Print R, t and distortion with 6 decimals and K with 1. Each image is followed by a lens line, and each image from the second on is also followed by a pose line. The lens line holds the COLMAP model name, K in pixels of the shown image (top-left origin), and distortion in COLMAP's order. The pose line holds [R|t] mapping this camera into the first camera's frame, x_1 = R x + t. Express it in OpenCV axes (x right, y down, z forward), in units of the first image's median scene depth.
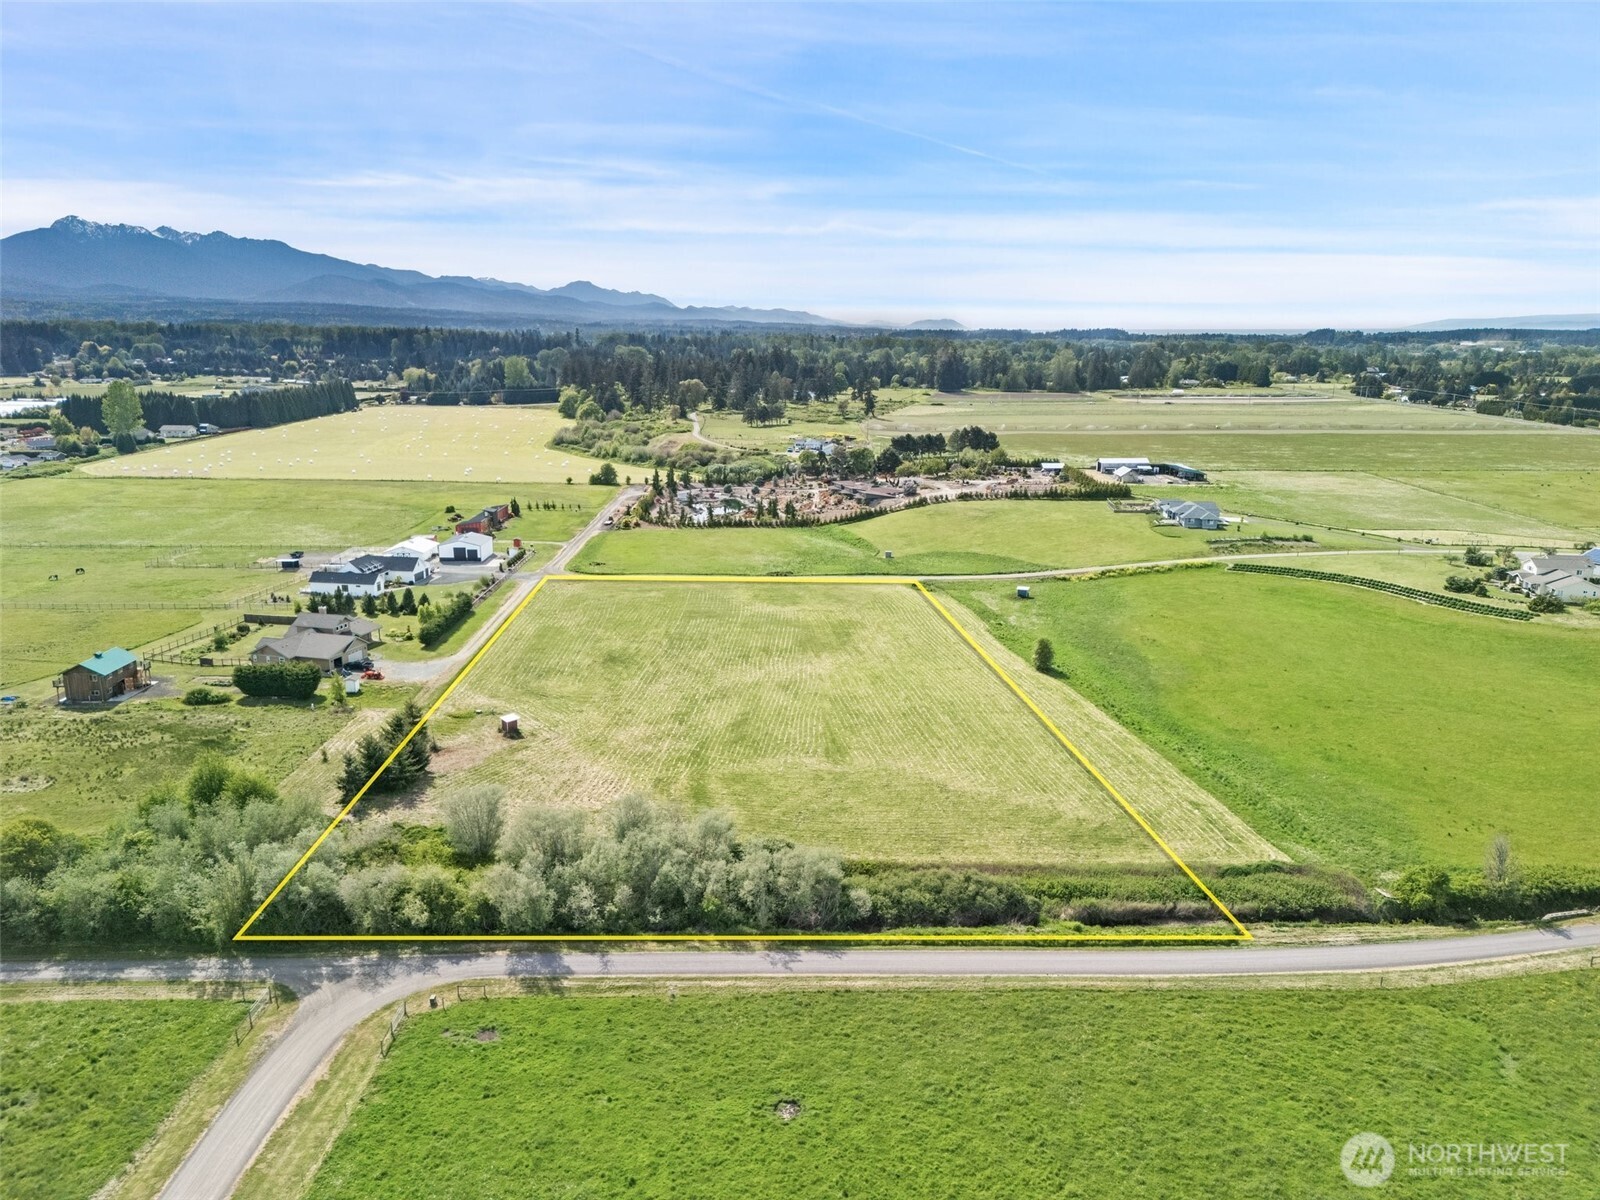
lens RADIAL K [[1165.3, 0, 803.0], [0, 1165.3, 631.0], [0, 0, 1]] dist [0.081194, -0.079001]
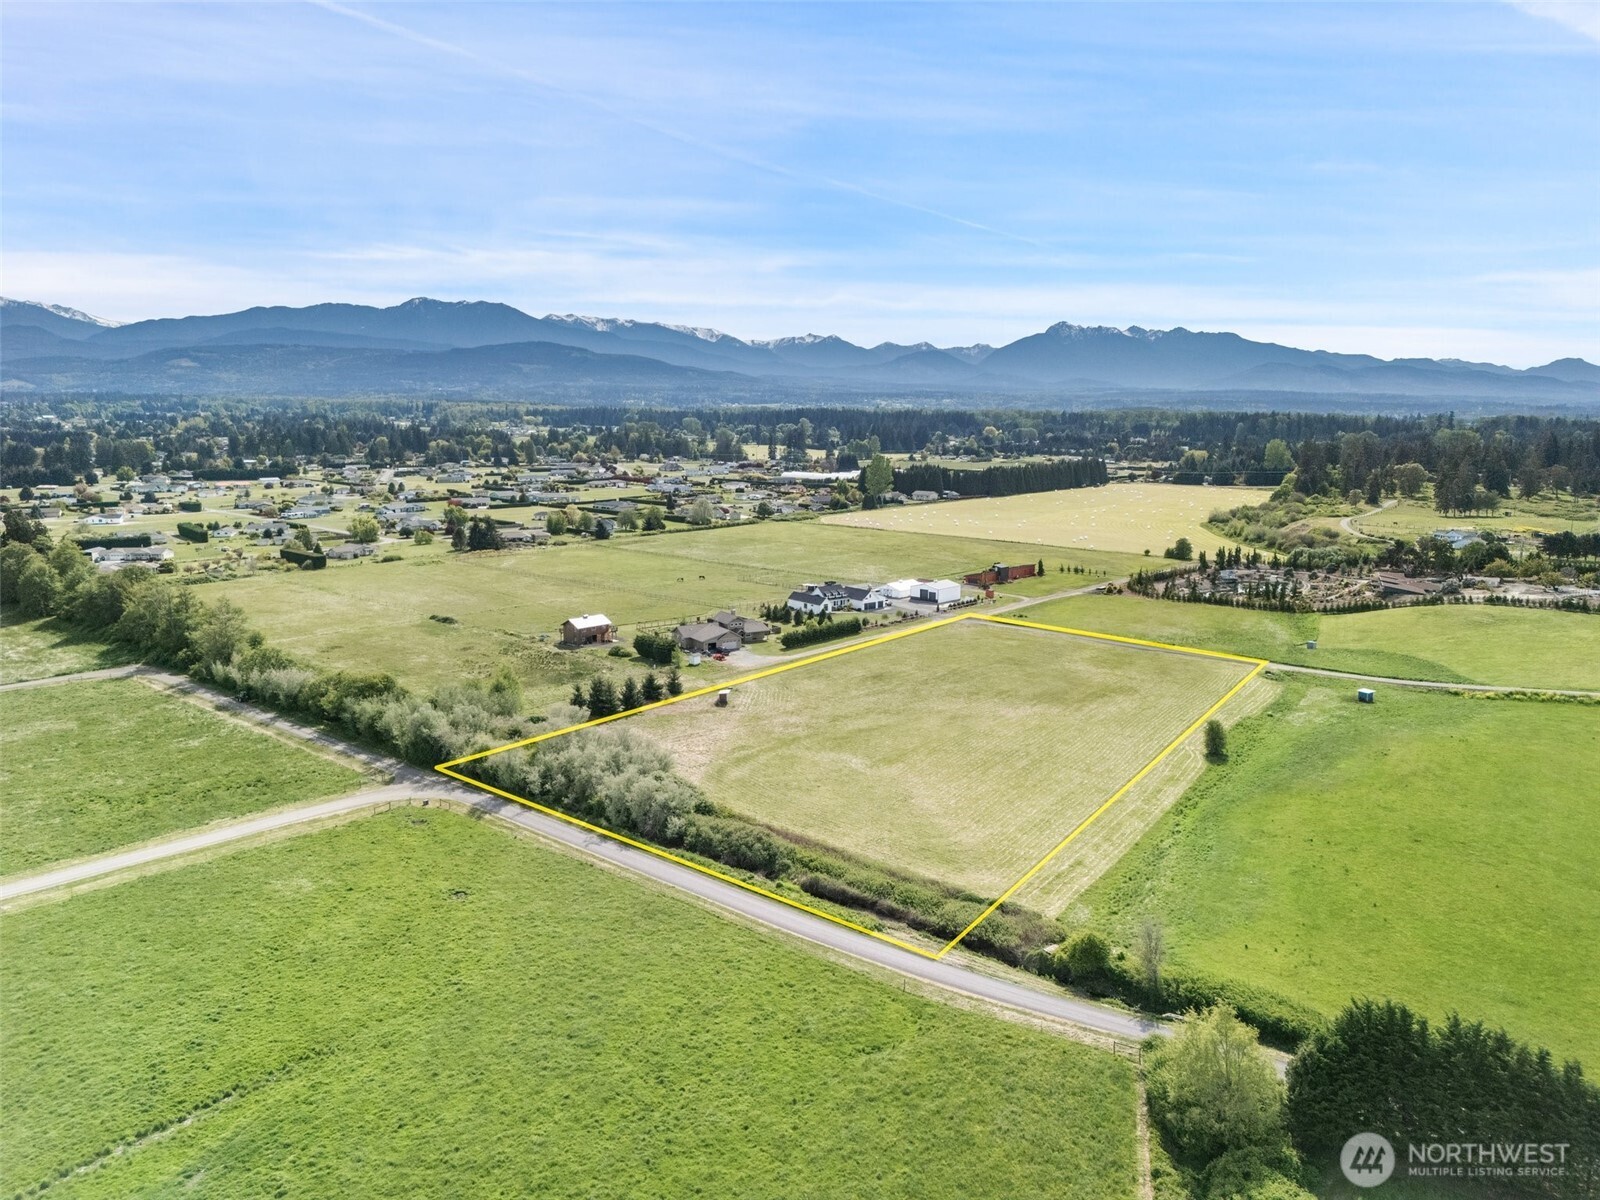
lens RADIAL K [[1165.3, 0, 803.0], [0, 1165.3, 631.0], [0, 0, 1]] dist [0.081194, -0.079001]
pose [[0.737041, 0.126593, -0.663887, 0.798151], [-0.172113, 0.985072, -0.003239, -0.007352], [0.653566, 0.116651, 0.747826, 0.055521]]
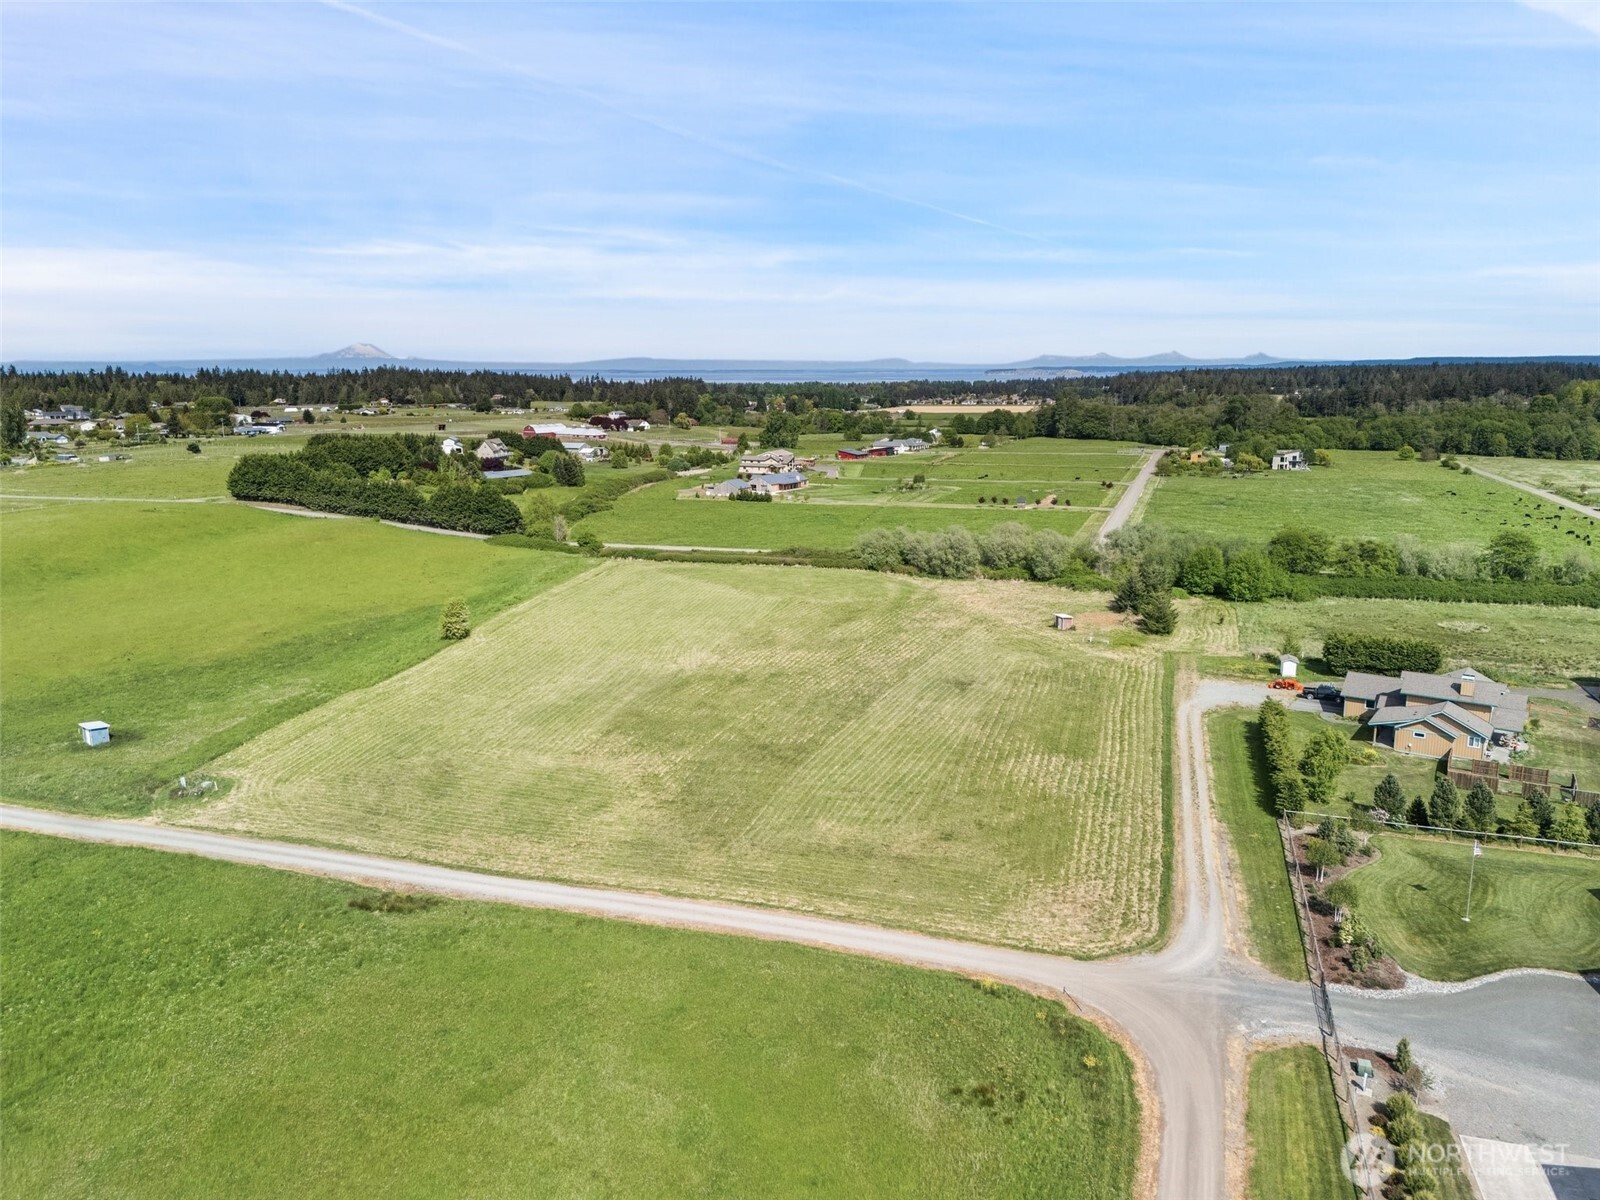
lens RADIAL K [[1182.6, 0, 805.9], [0, 1182.6, 600.3], [0, 0, 1]] dist [0.099687, -0.103425]
pose [[-0.951854, -0.059621, 0.300697, -0.396947], [0.077758, 0.901866, 0.424960, -0.460298], [-0.296525, 0.427882, -0.853809, 2.240442]]
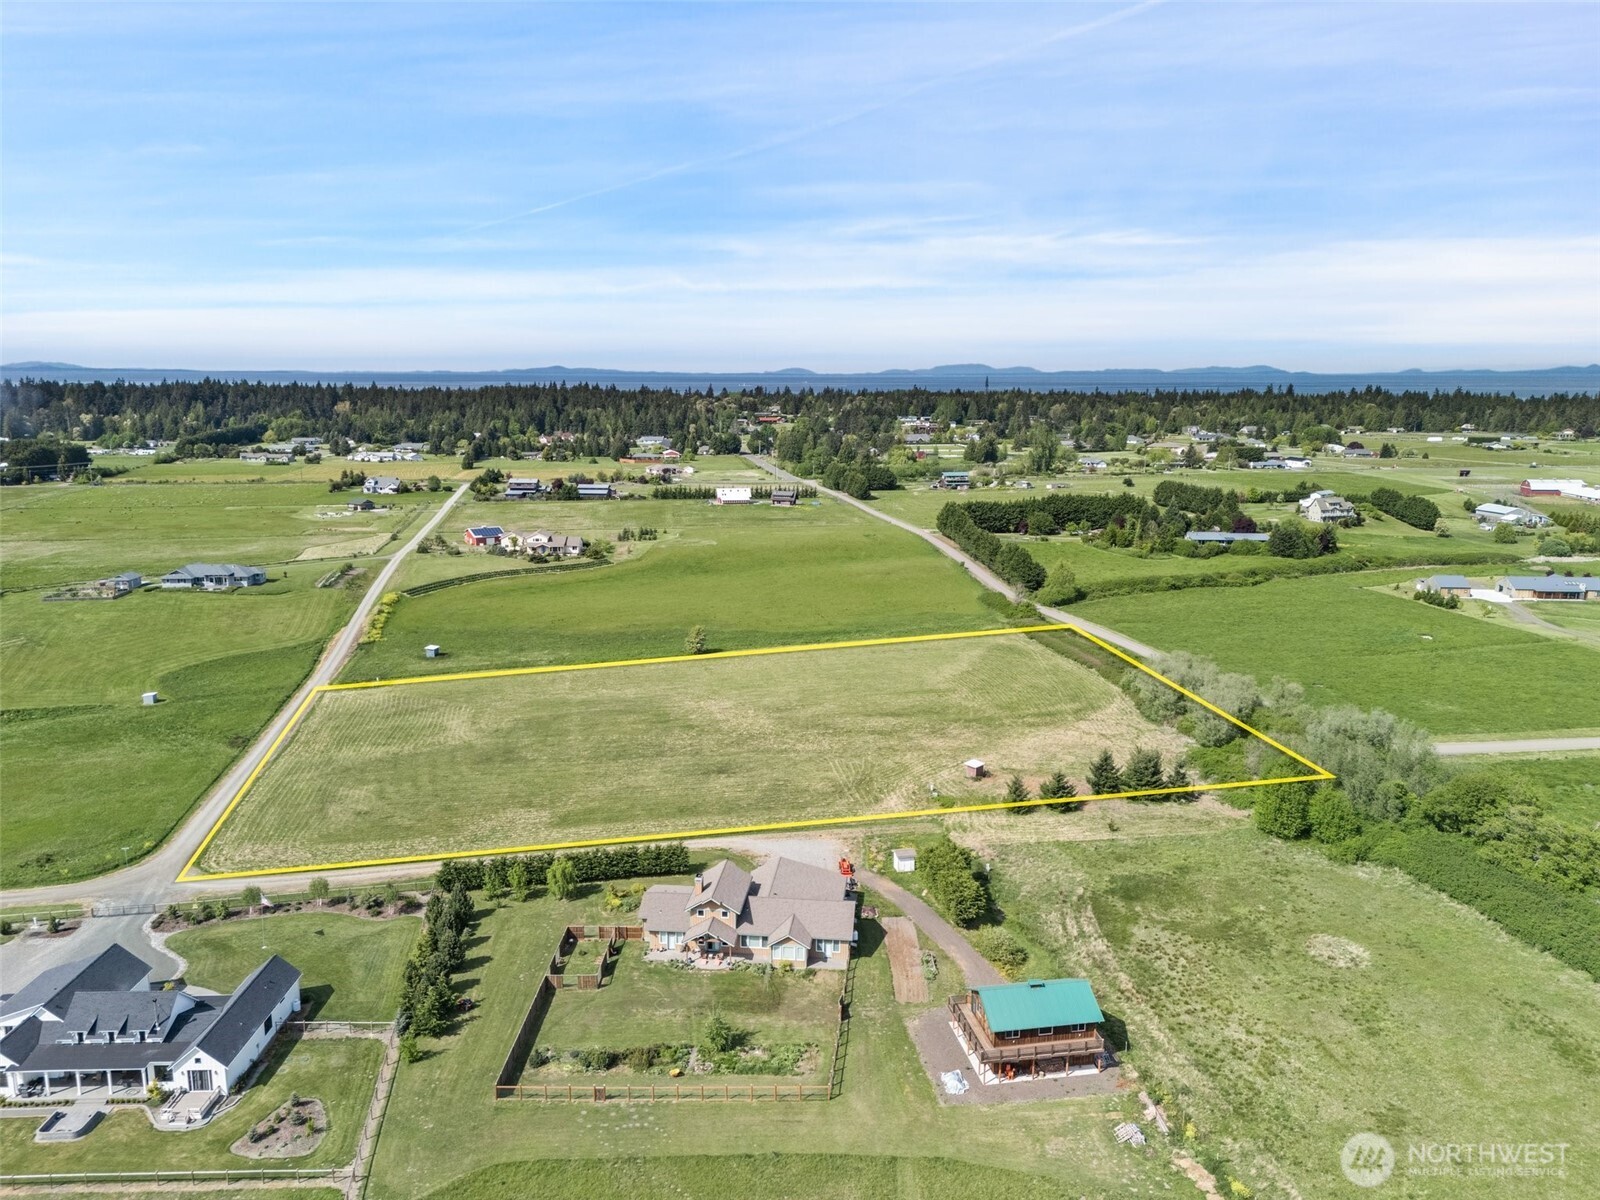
lens RADIAL K [[1179.4, 0, 800.0], [0, 1179.4, 600.0], [0, 0, 1]] dist [0.093426, -0.099142]
pose [[-0.186744, -0.191853, 0.963493, -1.353148], [0.247669, 0.939874, 0.235153, -0.386545], [-0.950677, 0.282541, -0.128000, 1.412171]]
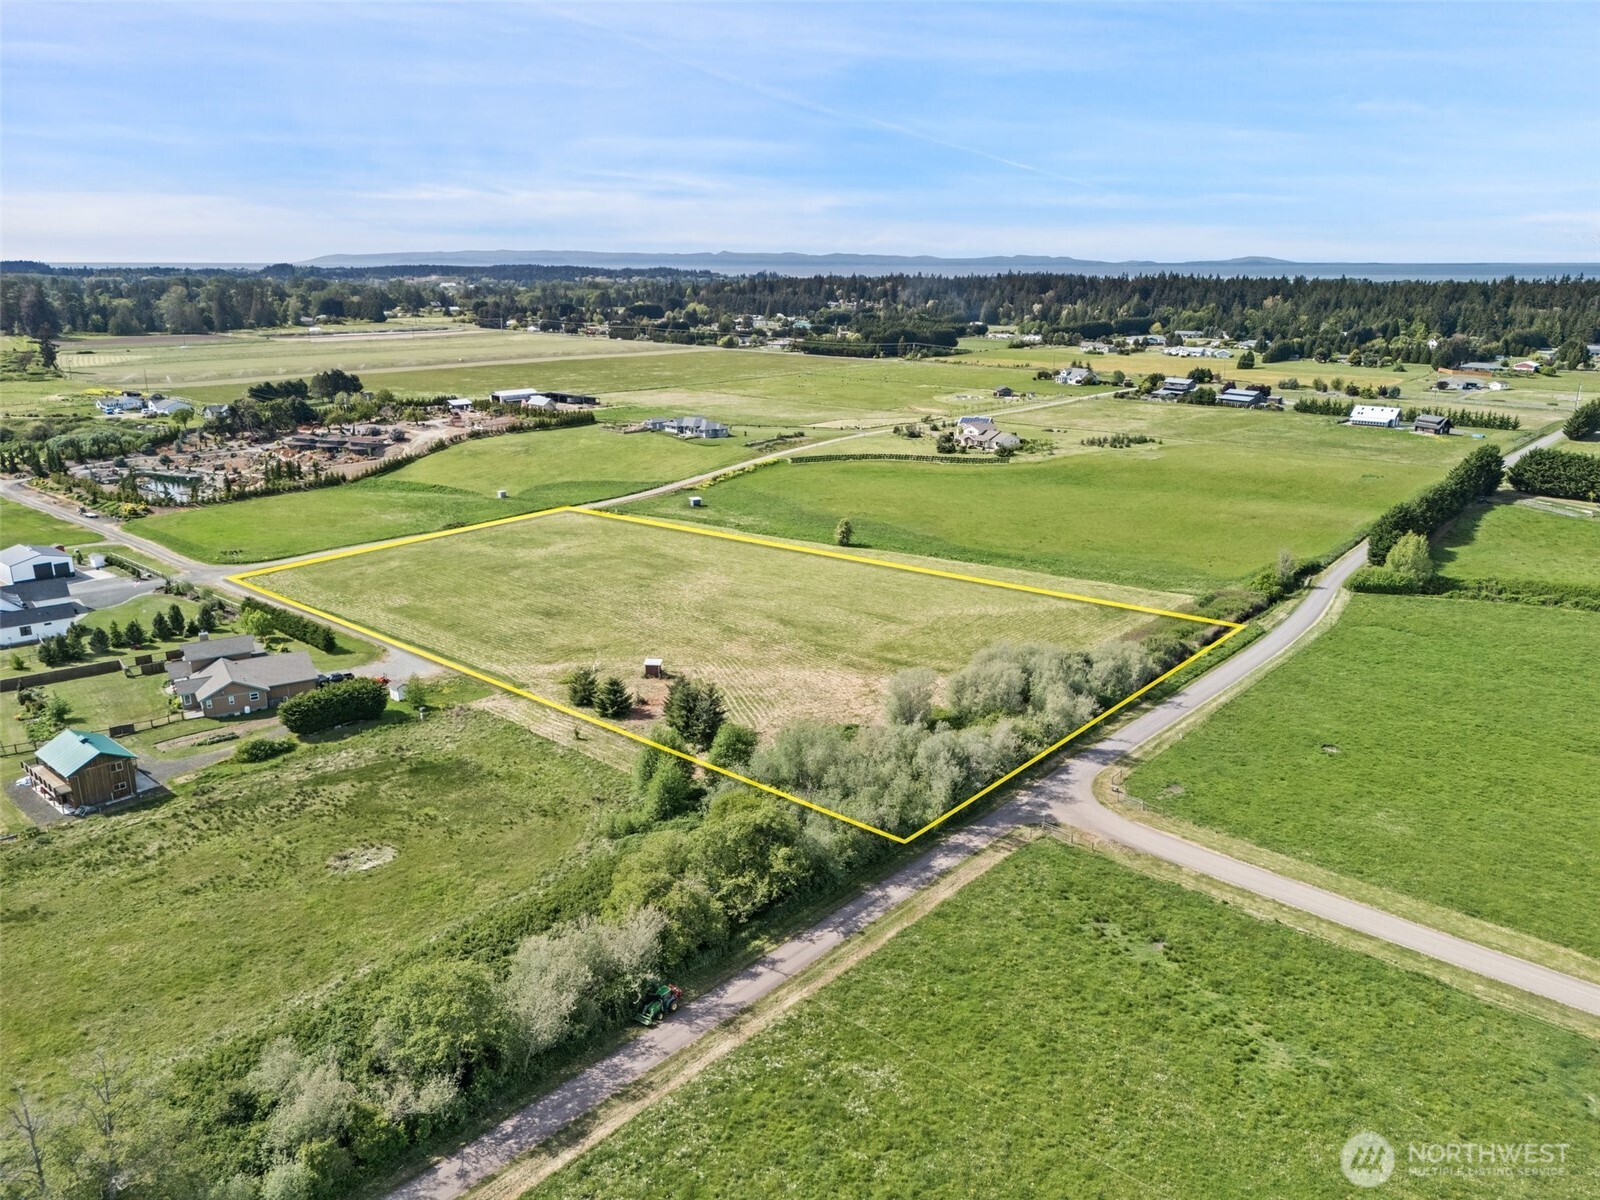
lens RADIAL K [[1165.3, 0, 803.0], [0, 1165.3, 631.0], [0, 0, 1]] dist [0.081194, -0.079001]
pose [[0.660999, -0.227035, 0.715217, -1.011714], [0.189830, 0.972721, 0.133336, -0.072307], [-0.725978, 0.047634, 0.686066, 0.235304]]
